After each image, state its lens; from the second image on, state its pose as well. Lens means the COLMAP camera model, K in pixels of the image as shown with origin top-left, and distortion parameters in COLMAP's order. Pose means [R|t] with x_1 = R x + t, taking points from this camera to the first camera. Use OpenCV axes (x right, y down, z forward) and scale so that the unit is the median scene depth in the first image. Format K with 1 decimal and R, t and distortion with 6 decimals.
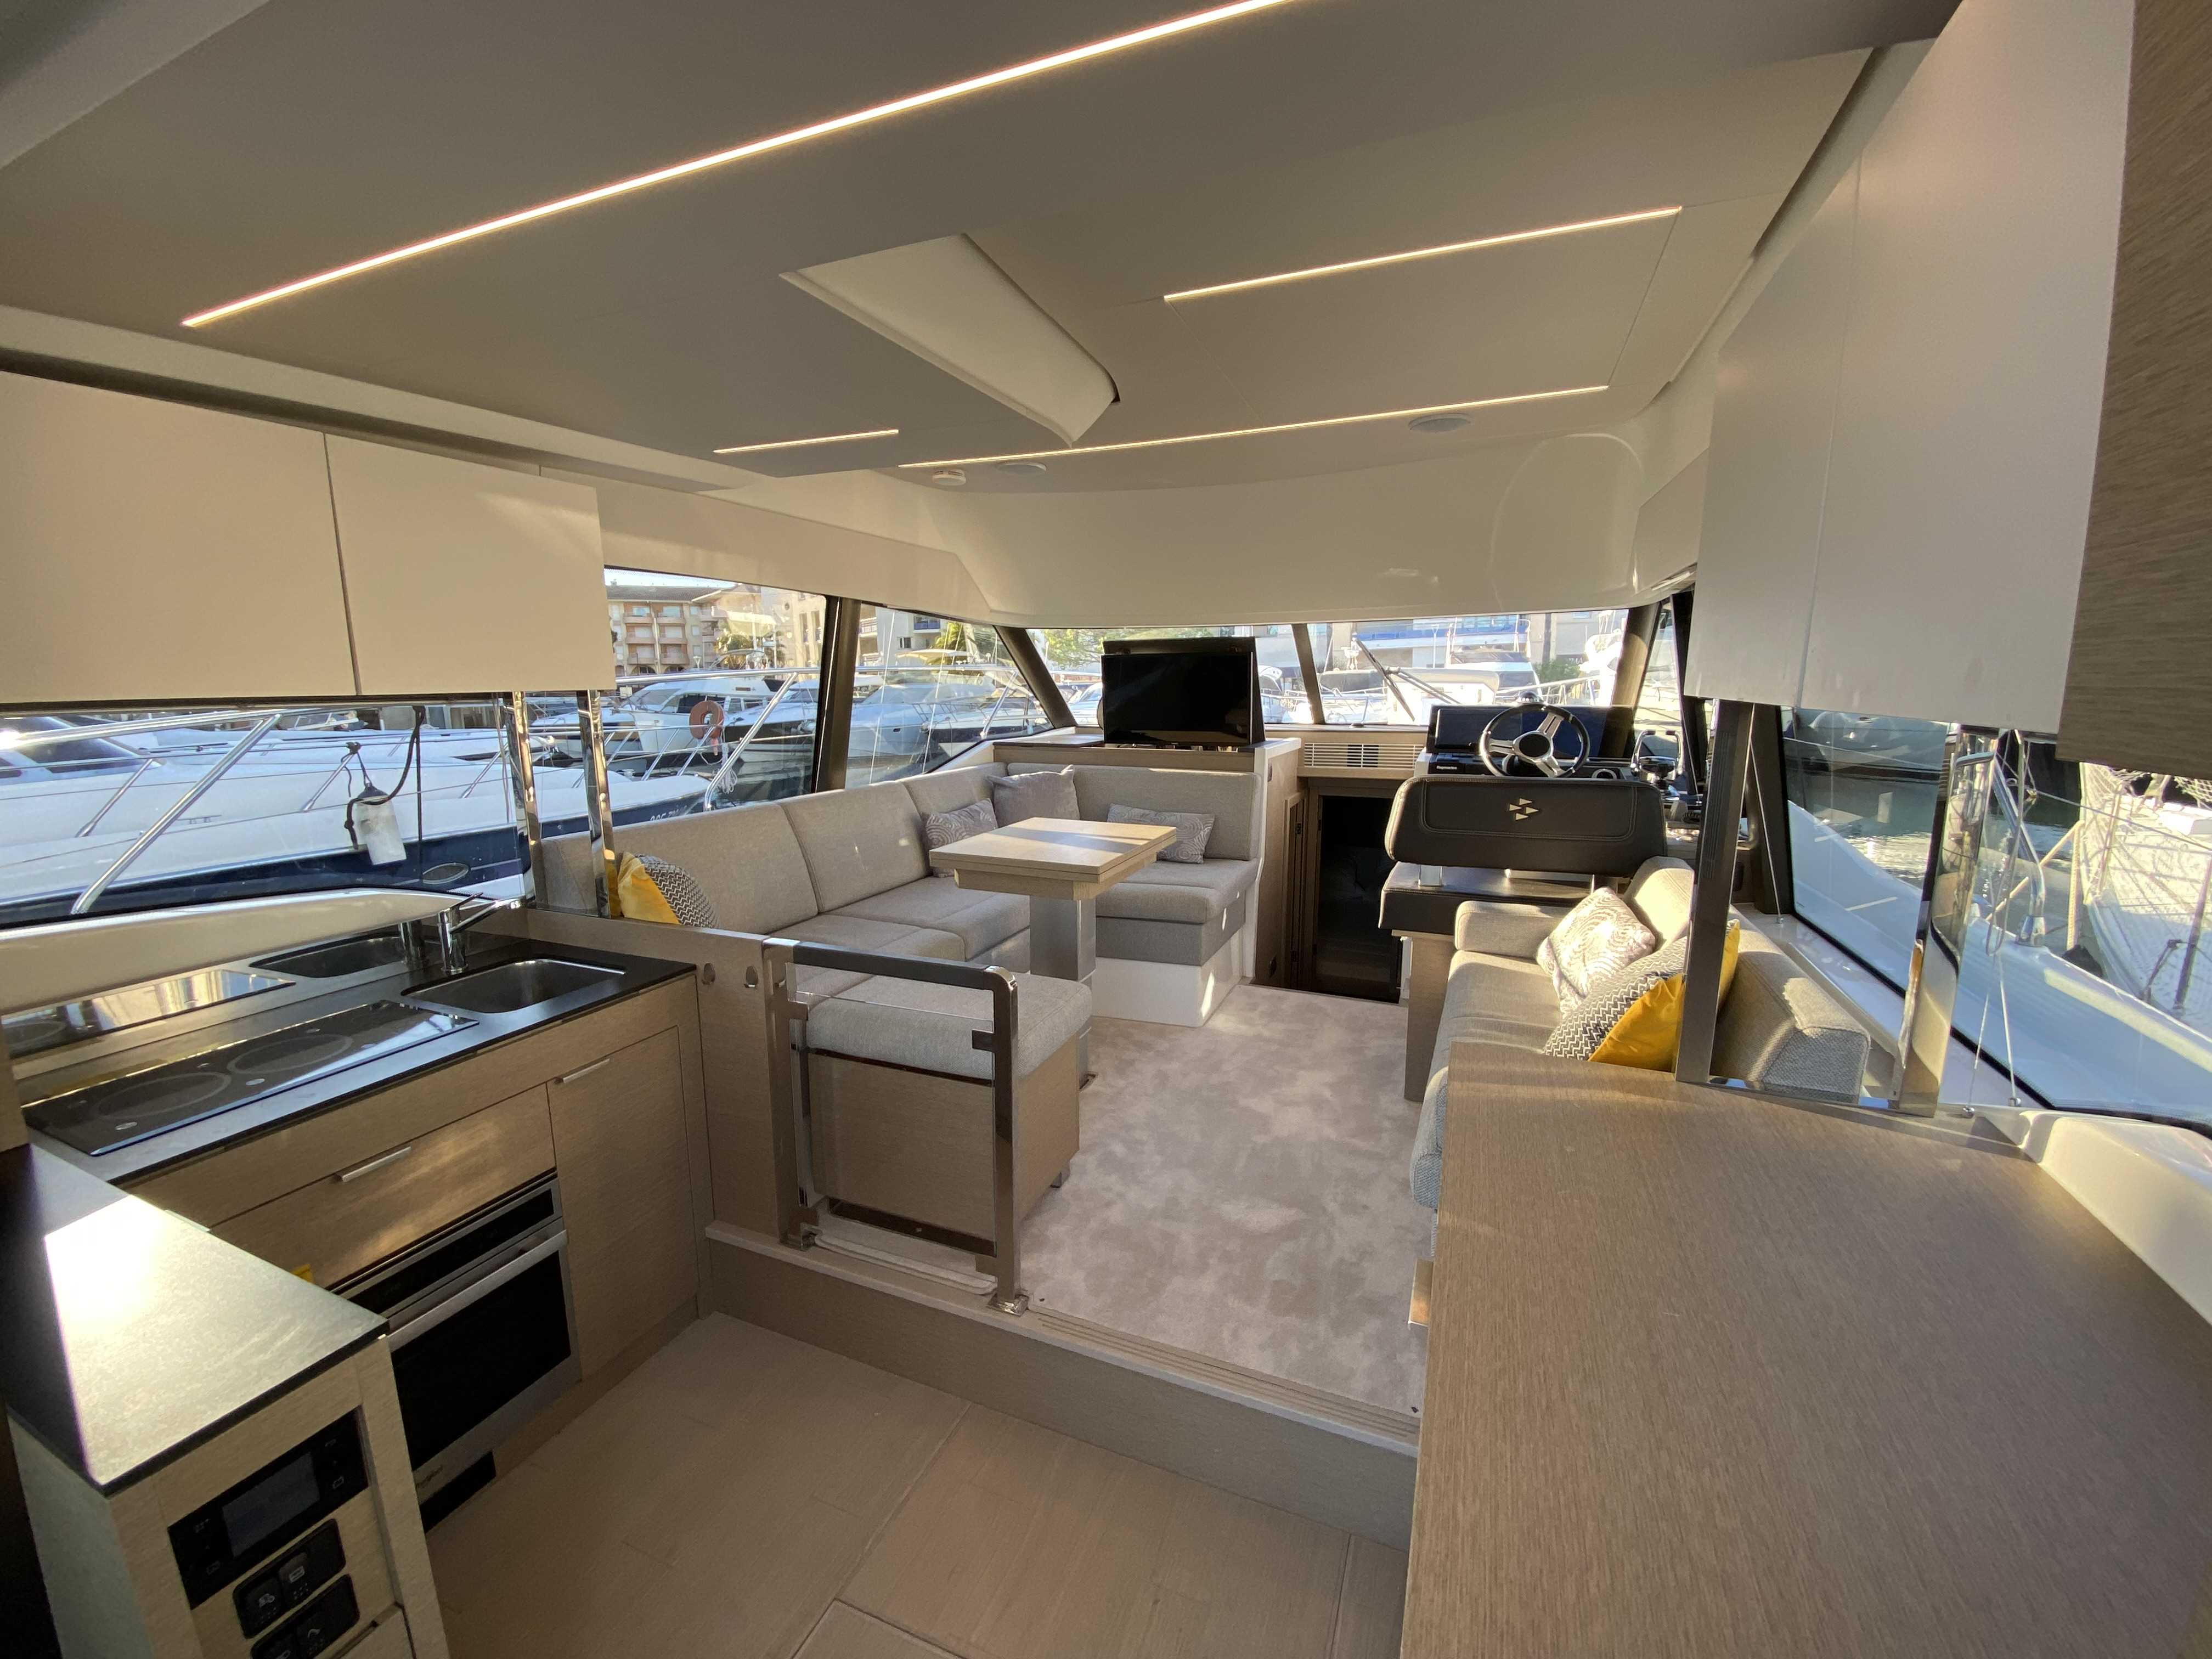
lens RADIAL K [[898.8, 0, 1115.5], [0, 898.8, 825.4], [0, 0, 1]] dist [-0.007046, -0.008841]
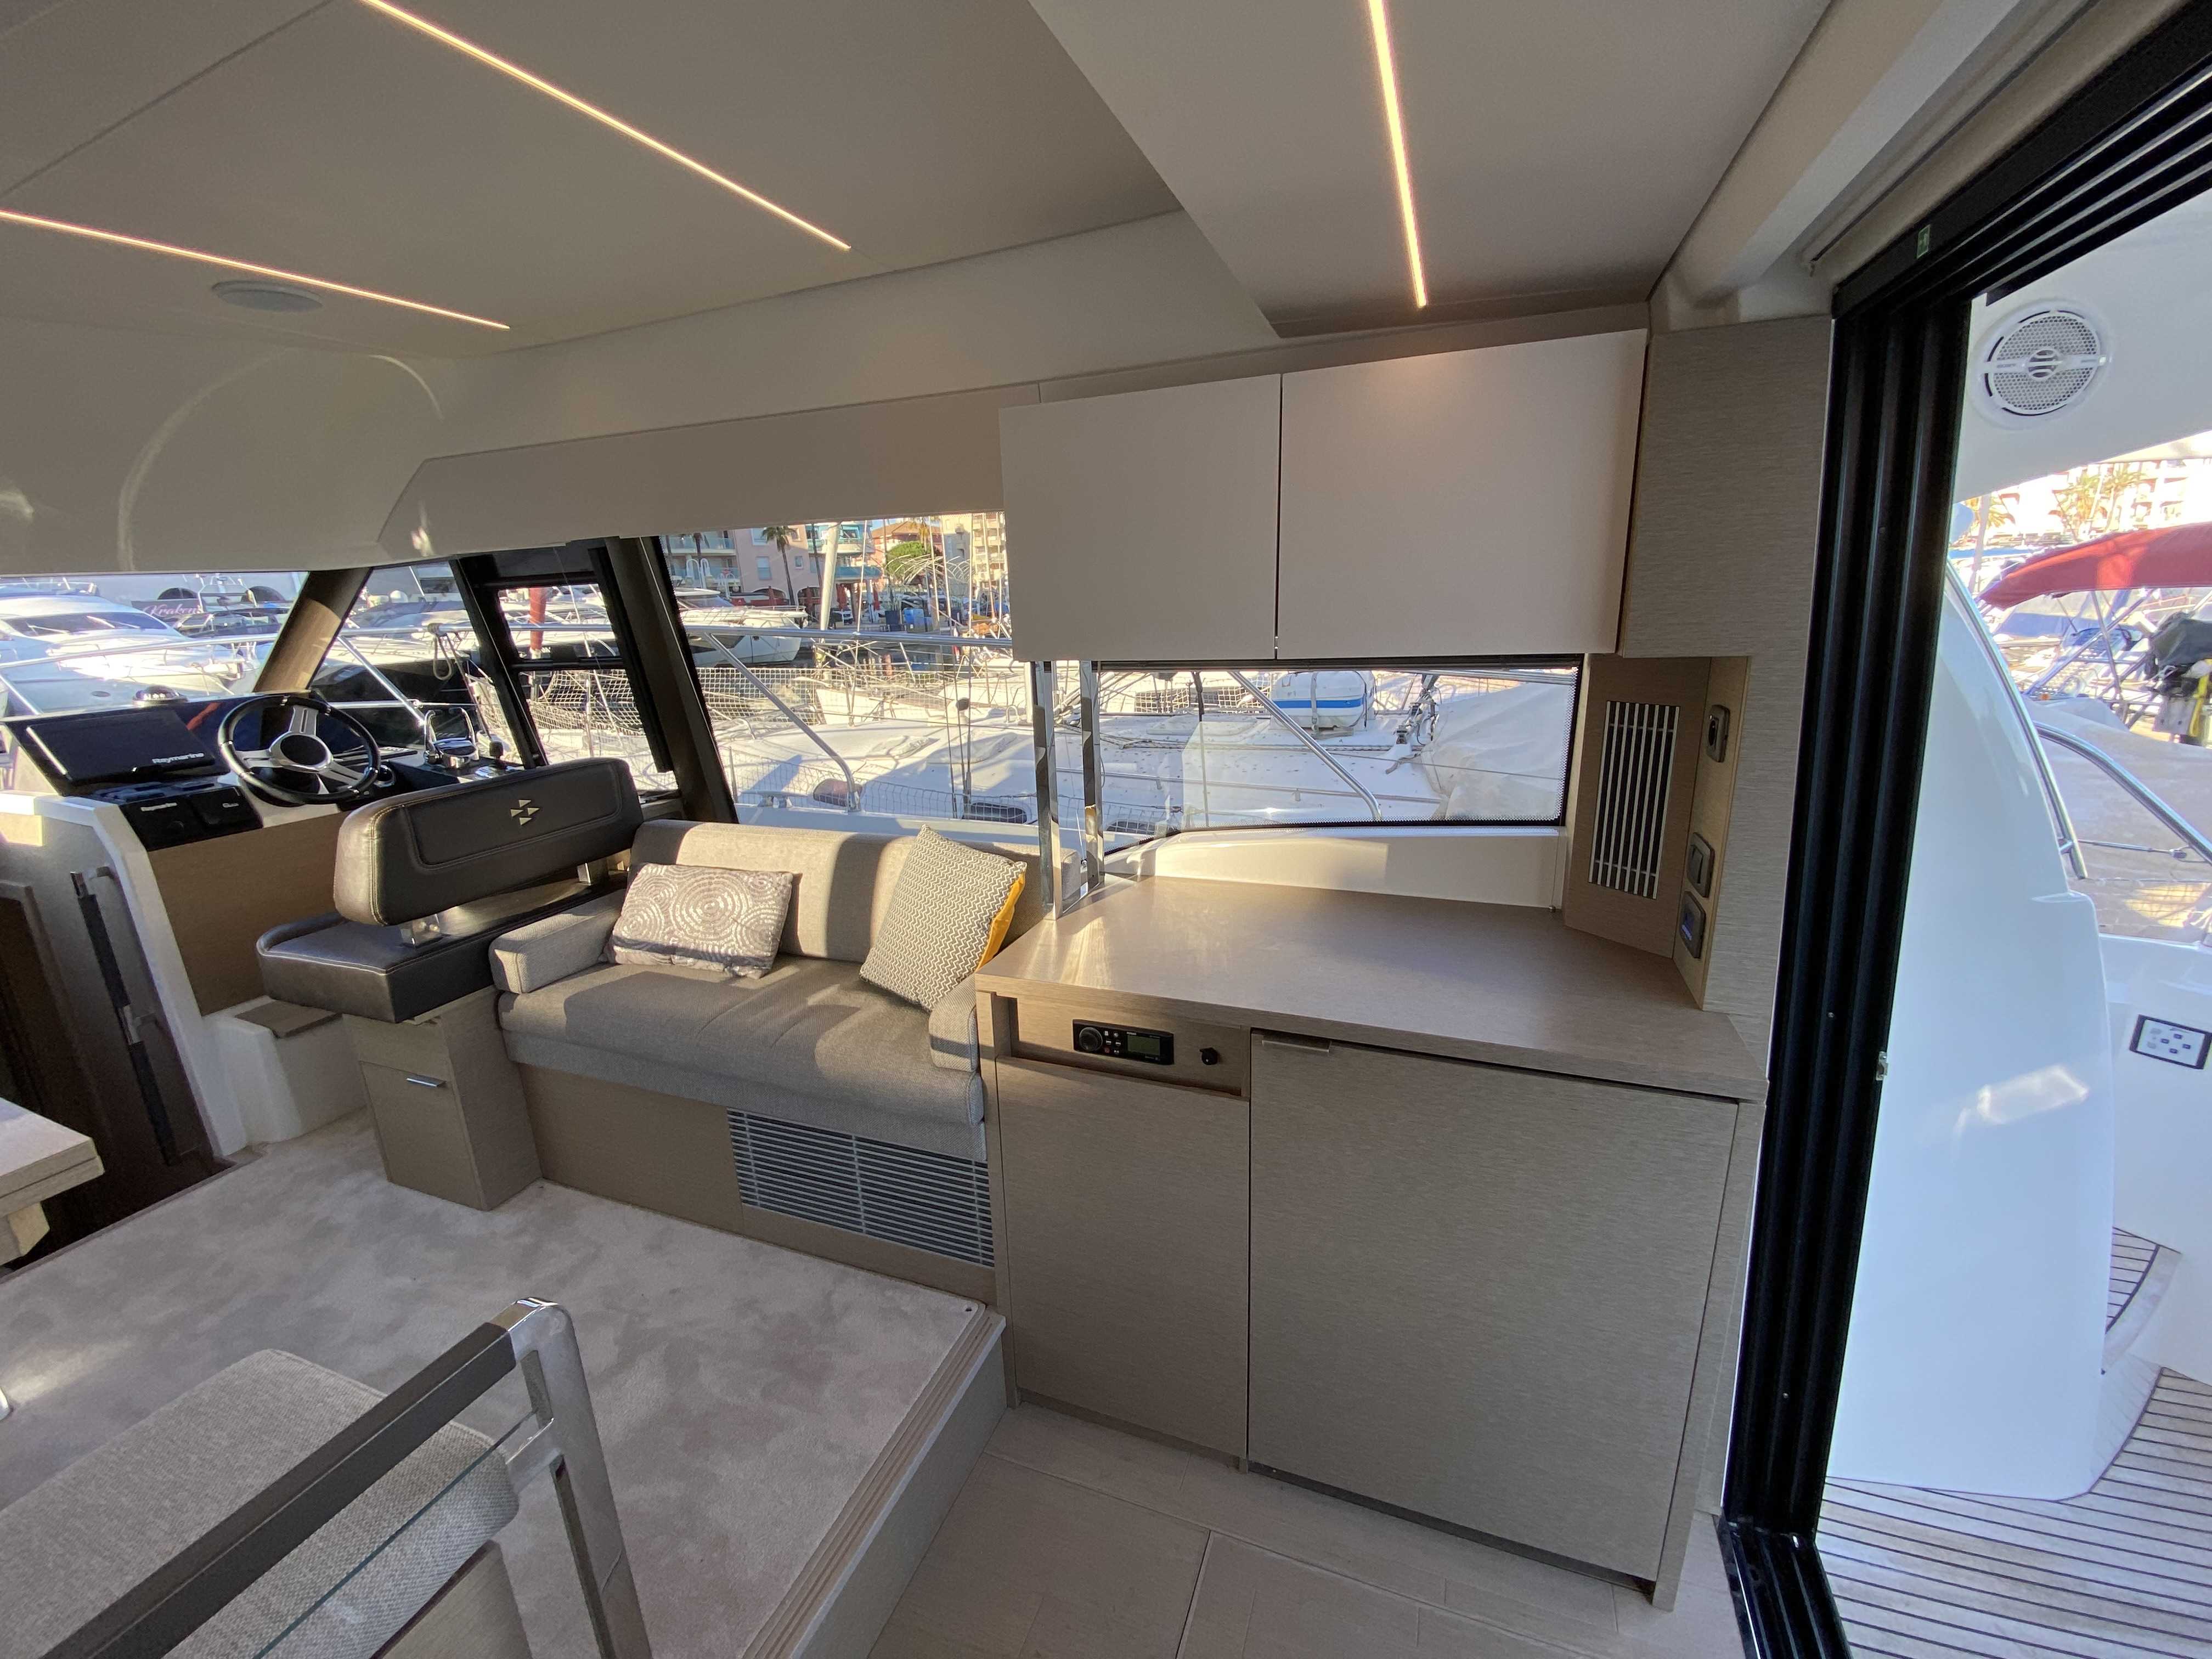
lens RADIAL K [[898.8, 0, 1108.5], [0, 898.8, 825.6], [0, 0, 1]] dist [-0.007046, -0.008841]
pose [[-0.020480, -0.244920, 0.969327, -0.287685], [0.193576, 0.950213, 0.244180, -0.078033], [-0.980871, 0.192639, 0.027950, 0.317735]]
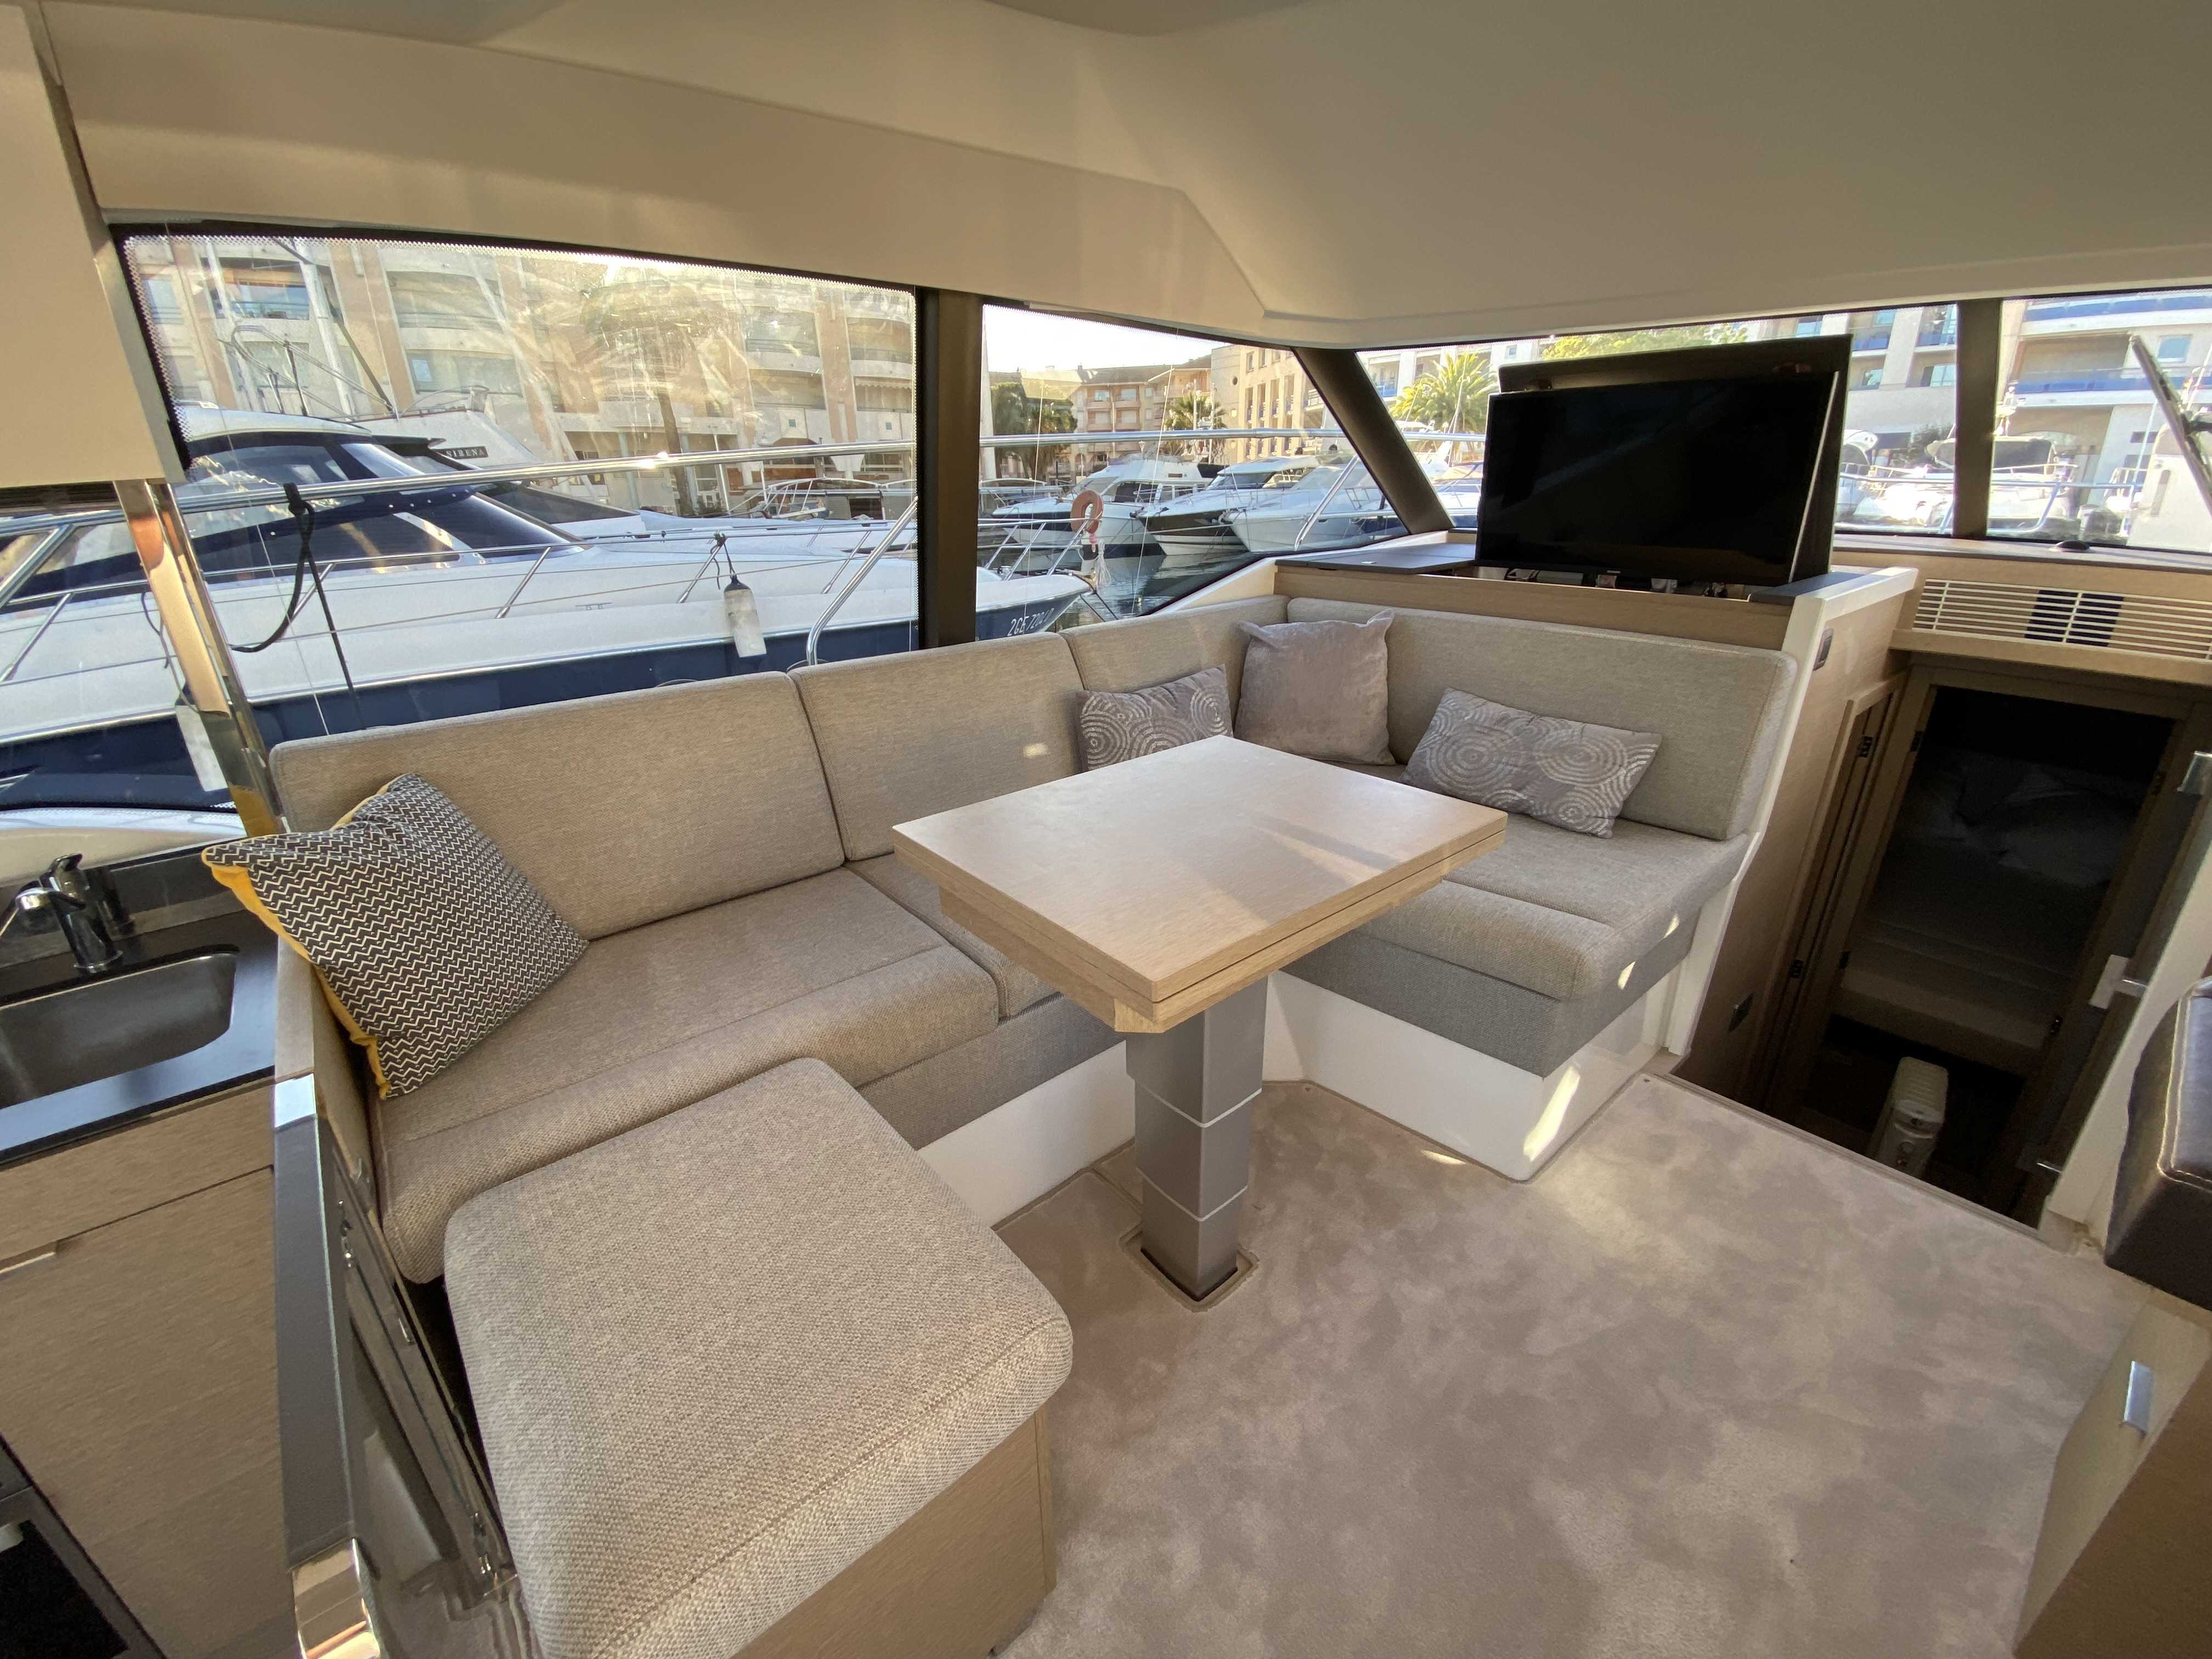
lens RADIAL K [[898.8, 0, 1098.8], [0, 898.8, 836.1], [0, 0, 1]] dist [-0.007046, -0.008841]
pose [[0.879765, 0.165865, -0.445536, 0.074569], [-0.058696, 0.967890, 0.244425, -0.066303], [0.471771, -0.188885, 0.861251, 0.483231]]
